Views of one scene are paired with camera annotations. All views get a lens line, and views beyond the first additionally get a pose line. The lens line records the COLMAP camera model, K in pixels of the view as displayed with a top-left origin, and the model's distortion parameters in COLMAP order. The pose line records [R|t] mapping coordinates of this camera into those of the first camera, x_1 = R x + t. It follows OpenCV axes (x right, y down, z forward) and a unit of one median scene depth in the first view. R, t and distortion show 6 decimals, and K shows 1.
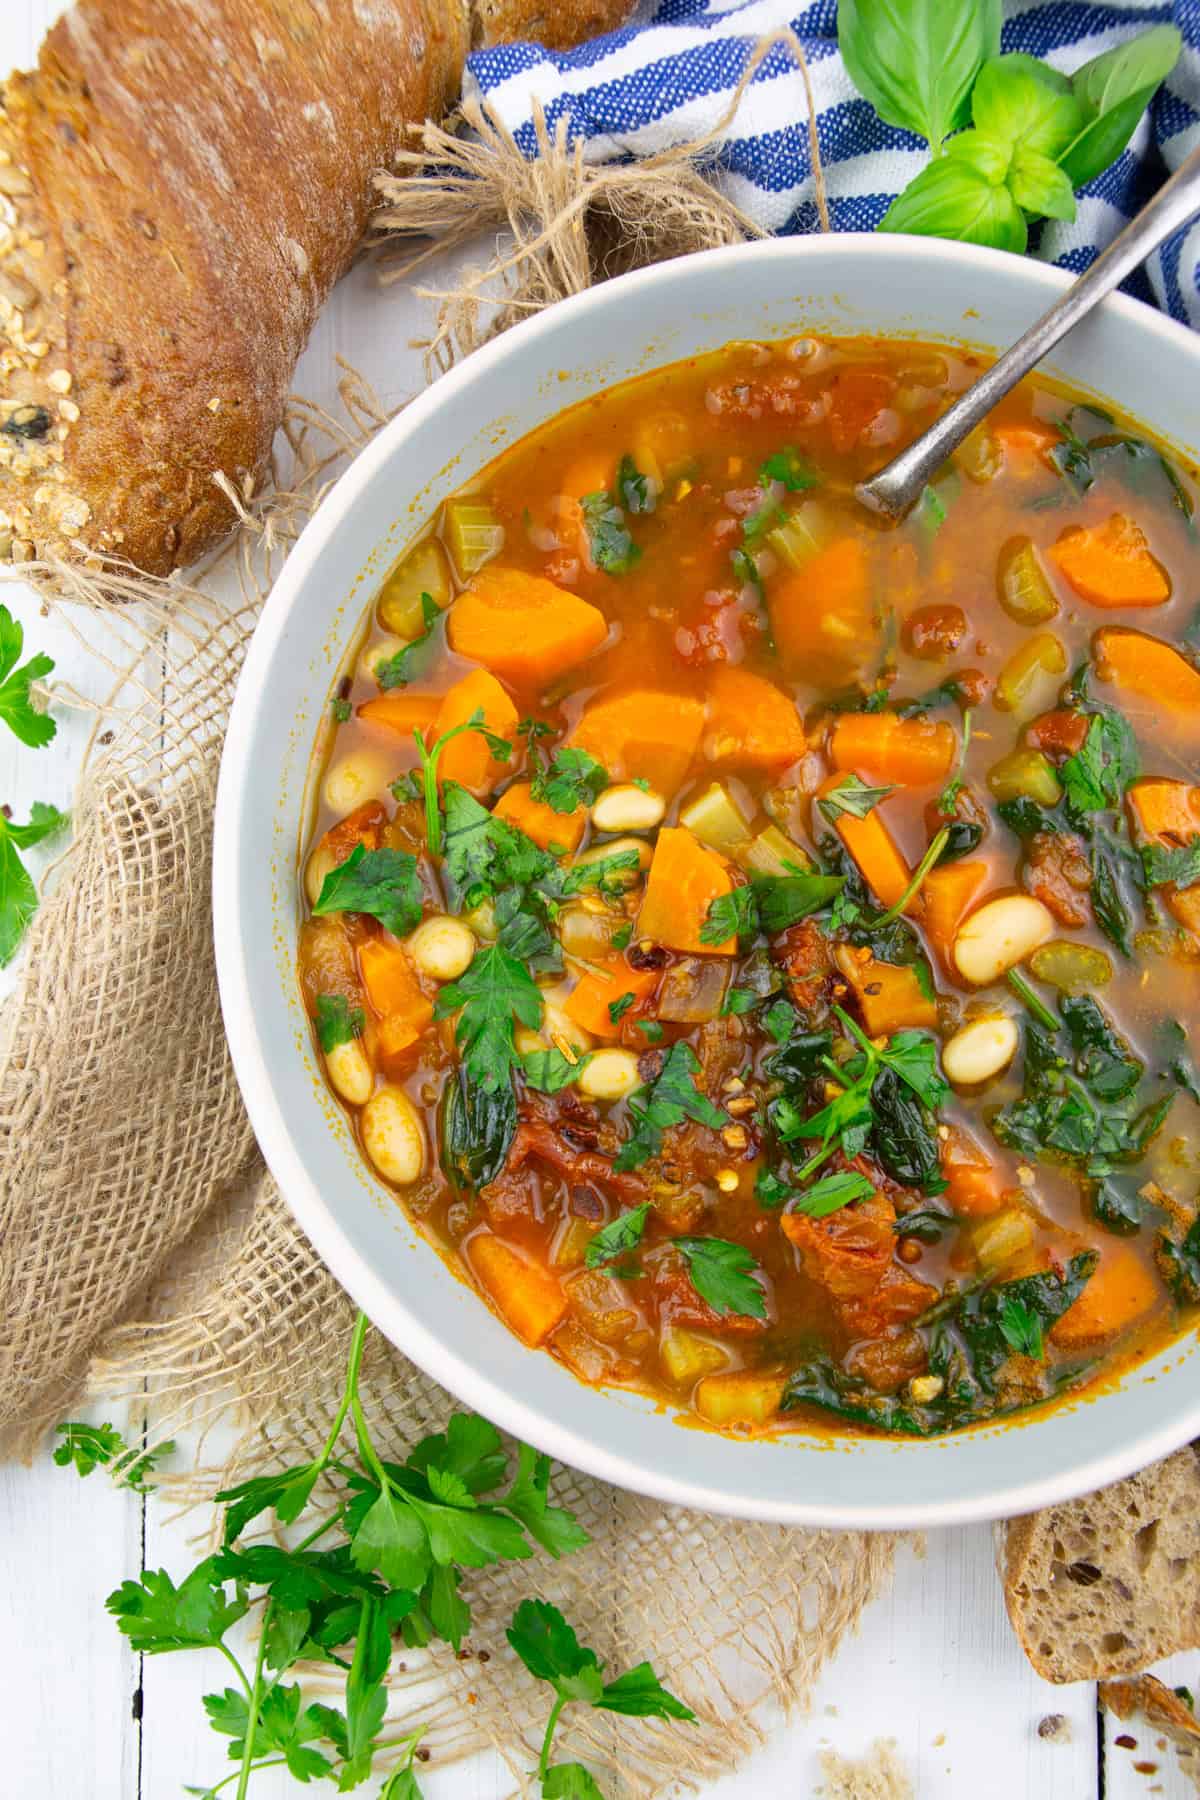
lens RADIAL K [[1563.0, 0, 587.0], [0, 1563.0, 943.7], [0, 0, 1]] dist [-0.092982, 0.077509]
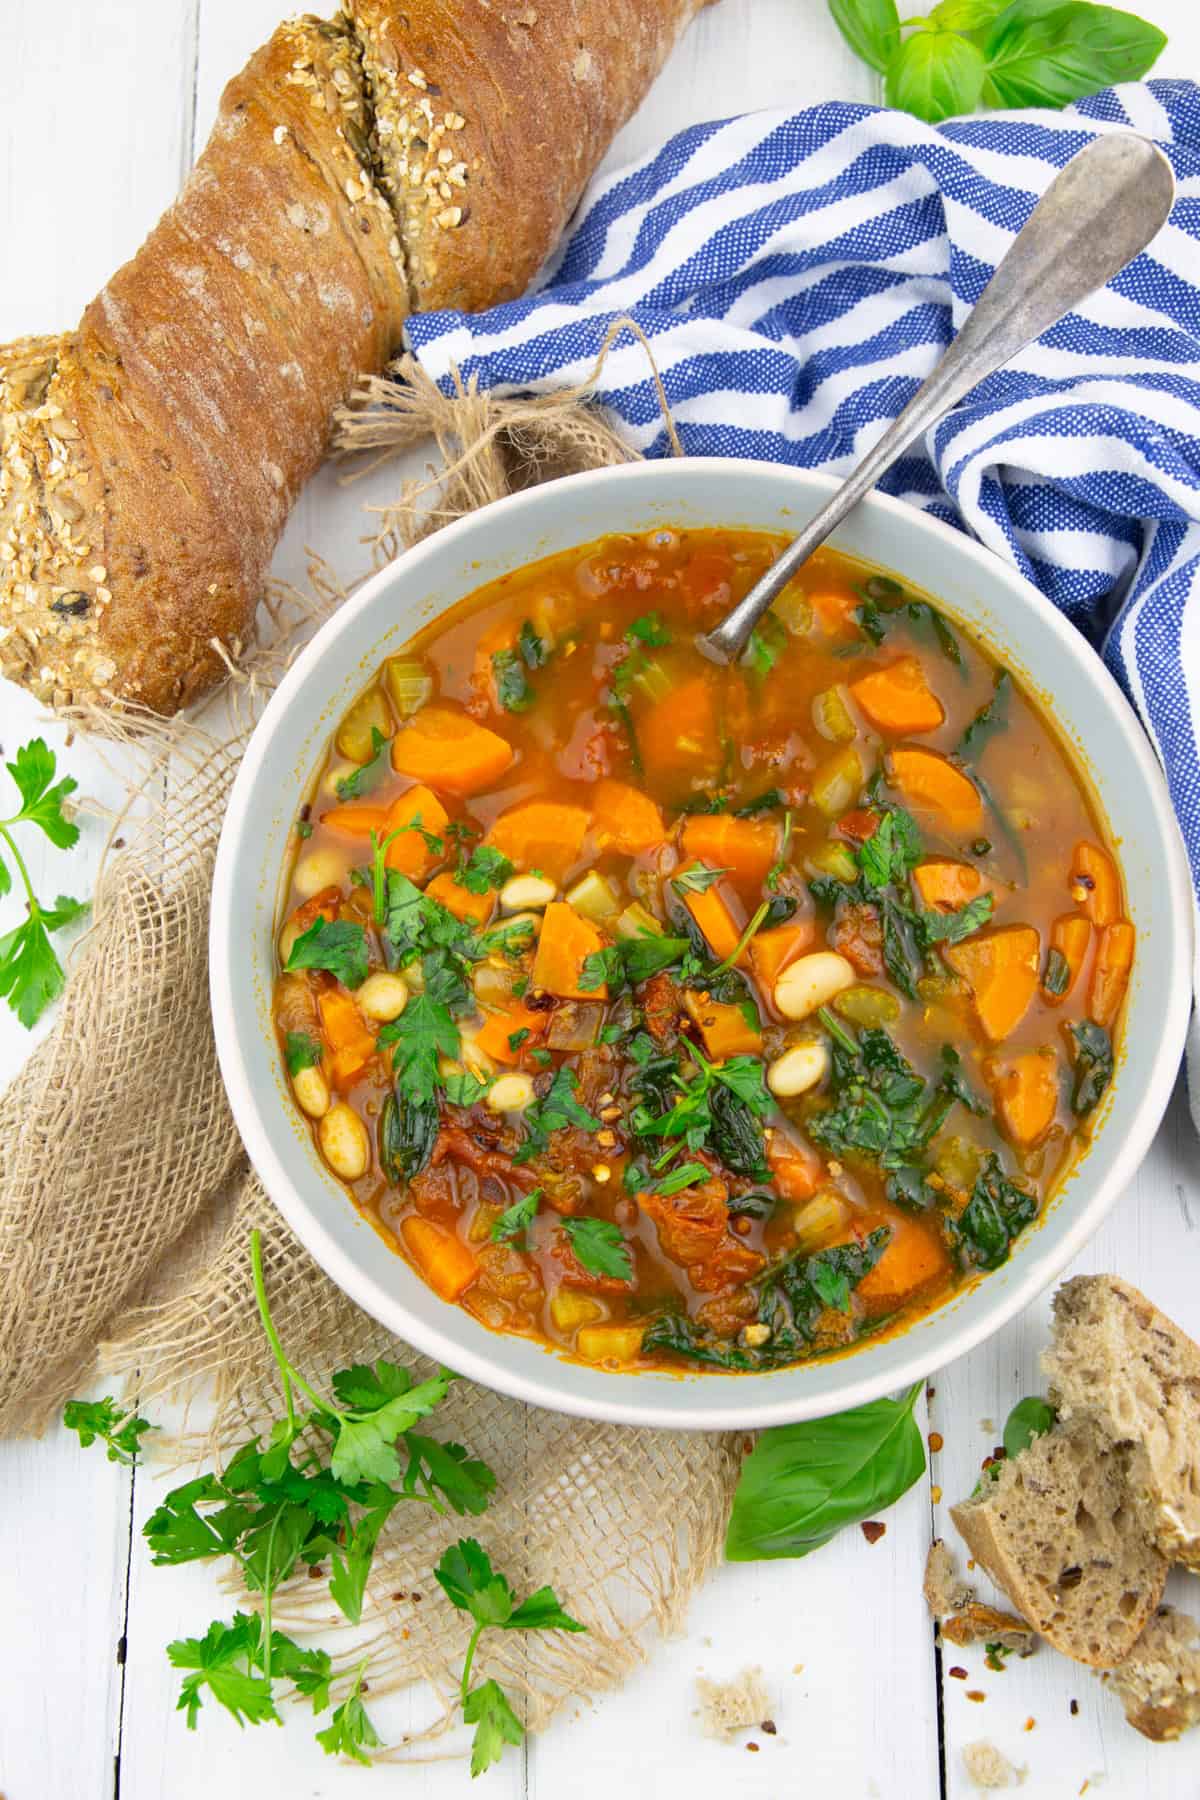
lens RADIAL K [[2071.9, 0, 600.0], [0, 2071.9, 900.0], [0, 0, 1]] dist [0.013980, 0.020039]
pose [[0.999668, -0.009970, -0.023747, 0.130795], [0.006867, 0.991834, -0.127348, 0.144879], [0.024822, 0.127143, 0.991574, -0.725280]]
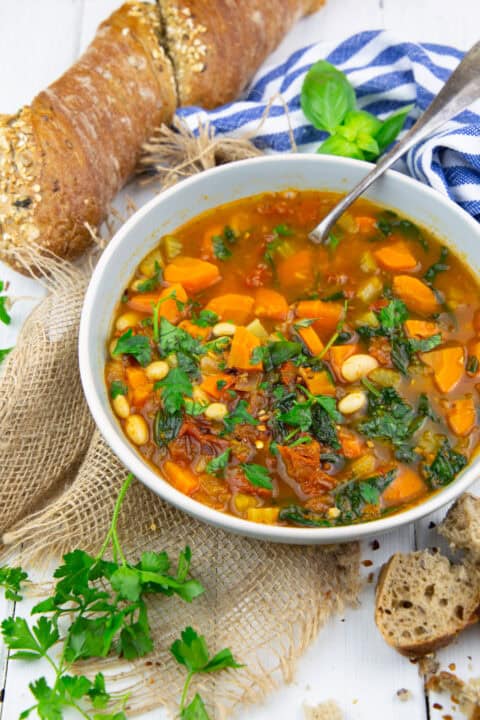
lens RADIAL K [[1278.4, 0, 240.0], [0, 1278.4, 360.0], [0, 0, 1]] dist [0.168592, -0.028258]
pose [[0.999852, 0.016475, 0.004918, 0.043042], [-0.012365, 0.887783, -0.460095, 1.036036], [-0.011946, 0.459967, 0.887856, -1.032175]]
